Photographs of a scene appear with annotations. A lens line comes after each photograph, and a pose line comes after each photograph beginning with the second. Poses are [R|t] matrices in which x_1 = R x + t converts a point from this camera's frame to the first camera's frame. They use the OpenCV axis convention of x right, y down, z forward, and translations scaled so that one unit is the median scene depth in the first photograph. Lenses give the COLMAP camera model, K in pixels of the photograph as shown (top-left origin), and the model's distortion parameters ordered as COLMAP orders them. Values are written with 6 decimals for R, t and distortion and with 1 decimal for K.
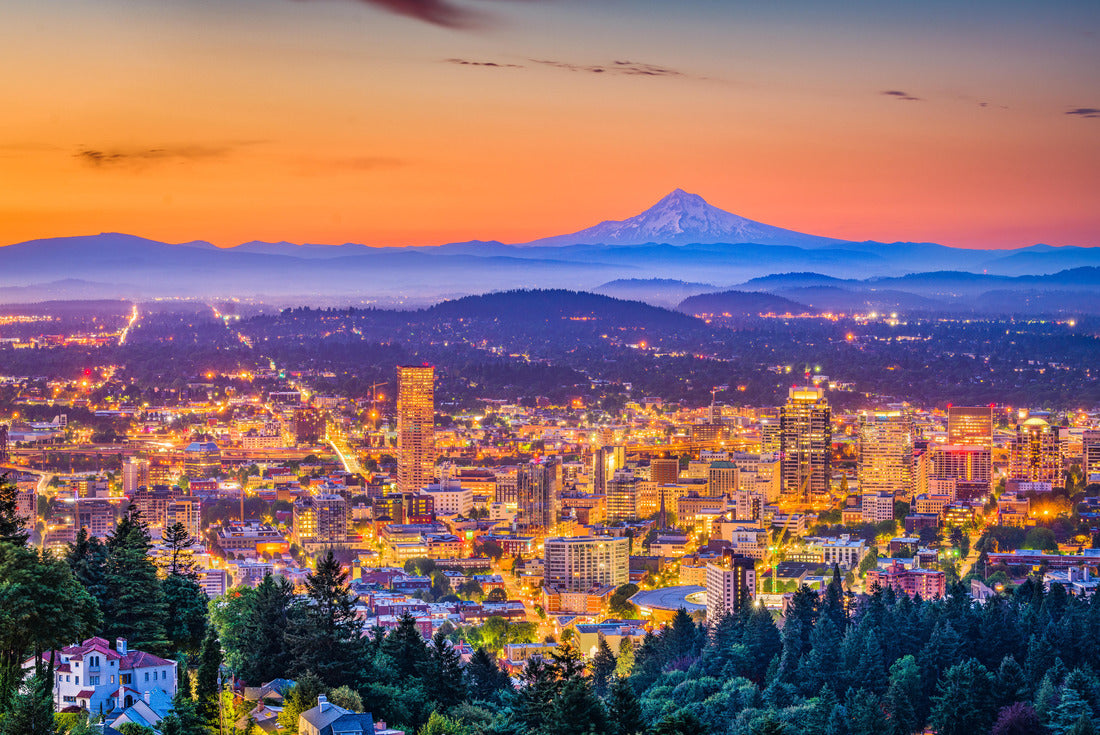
lens RADIAL K [[2259.0, 0, 550.0], [0, 2259.0, 367.5], [0, 0, 1]] dist [-0.002557, -0.457882]
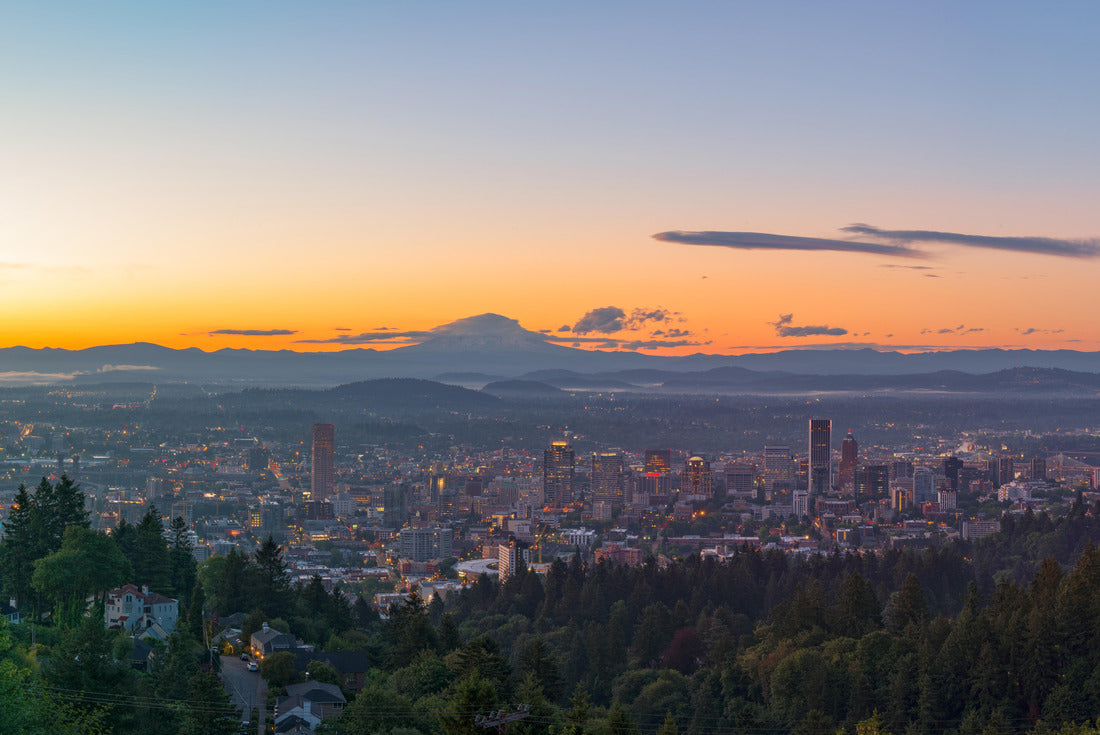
lens RADIAL K [[2259.0, 0, 550.0], [0, 2259.0, 367.5], [0, 0, 1]] dist [-0.002557, -0.457882]
pose [[0.998395, 0.003826, 0.056507, 0.012940], [-0.000113, 0.997848, -0.065572, 0.066516], [-0.056637, 0.065461, 0.996247, -0.661782]]
